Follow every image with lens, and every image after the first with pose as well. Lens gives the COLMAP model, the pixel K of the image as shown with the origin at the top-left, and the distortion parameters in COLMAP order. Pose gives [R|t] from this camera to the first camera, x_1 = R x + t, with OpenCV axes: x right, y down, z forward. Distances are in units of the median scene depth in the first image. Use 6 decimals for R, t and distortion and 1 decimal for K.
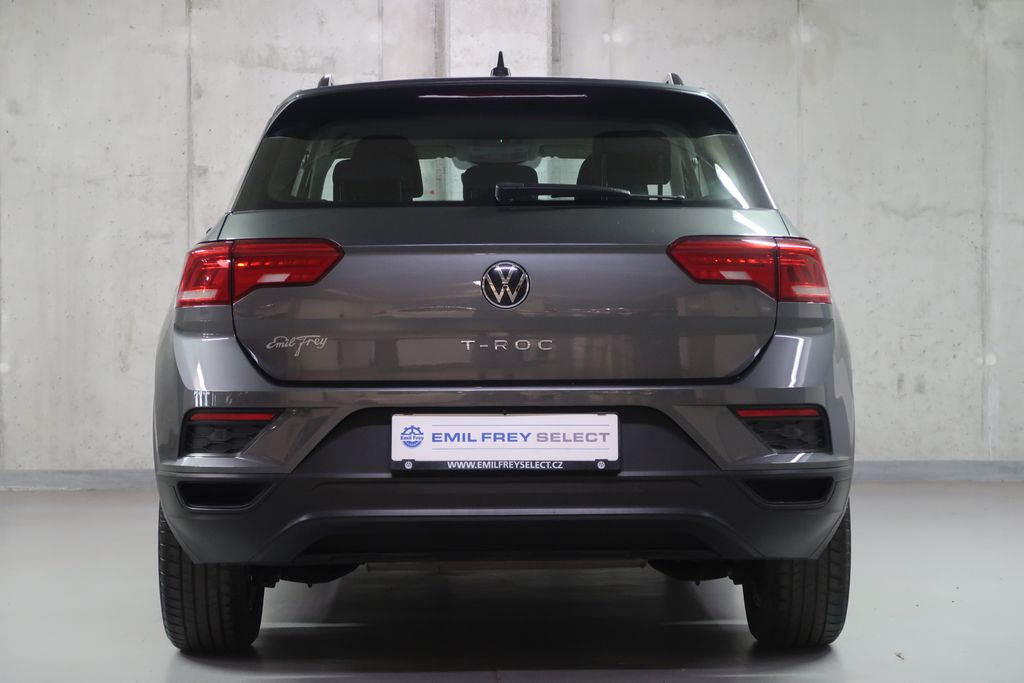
lens RADIAL K [[2209.5, 0, 512.0], [0, 2209.5, 341.5], [0, 0, 1]] dist [0.020990, 0.178420]
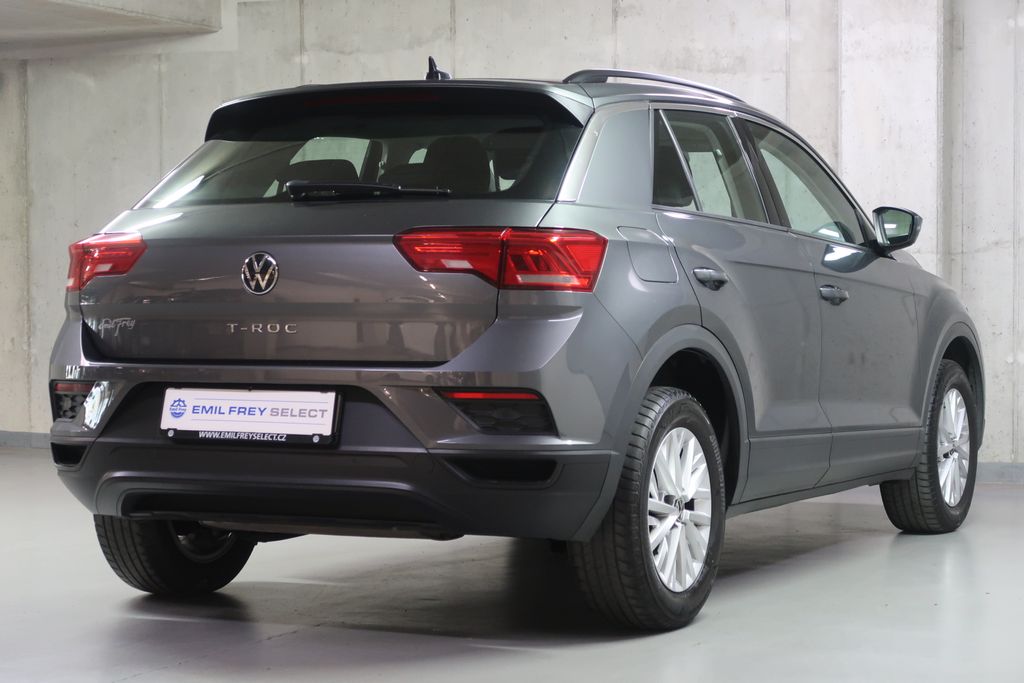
lens RADIAL K [[2209.5, 0, 512.0], [0, 2209.5, 341.5], [0, 0, 1]] dist [0.020990, 0.178420]
pose [[0.883689, 0.013318, -0.467885, 0.618412], [-0.012818, 0.999909, 0.004253, 0.001996], [0.467899, 0.002239, 0.883779, 0.080805]]
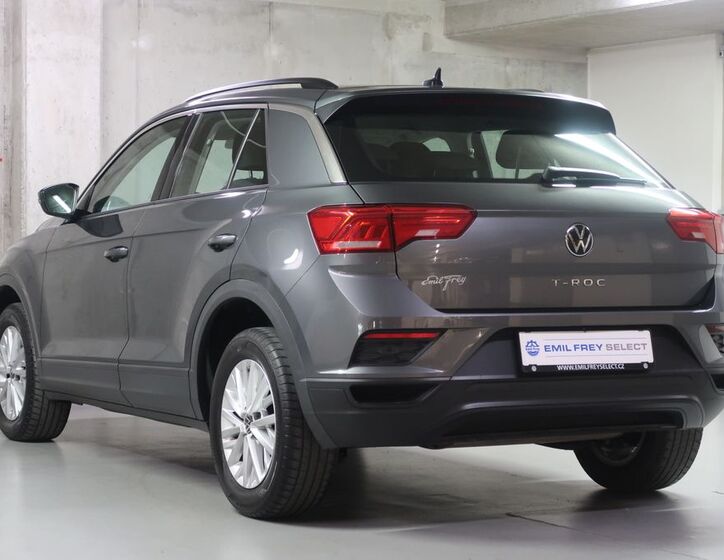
lens RADIAL K [[1834.4, 0, 362.0], [0, 1834.4, 280.0], [0, 0, 1]] dist [0.045427, -0.751941]
pose [[0.886561, 0.002212, 0.462607, -0.661131], [-0.000030, 0.999989, -0.004725, 0.005461], [-0.462612, 0.004175, 0.886551, 0.022399]]
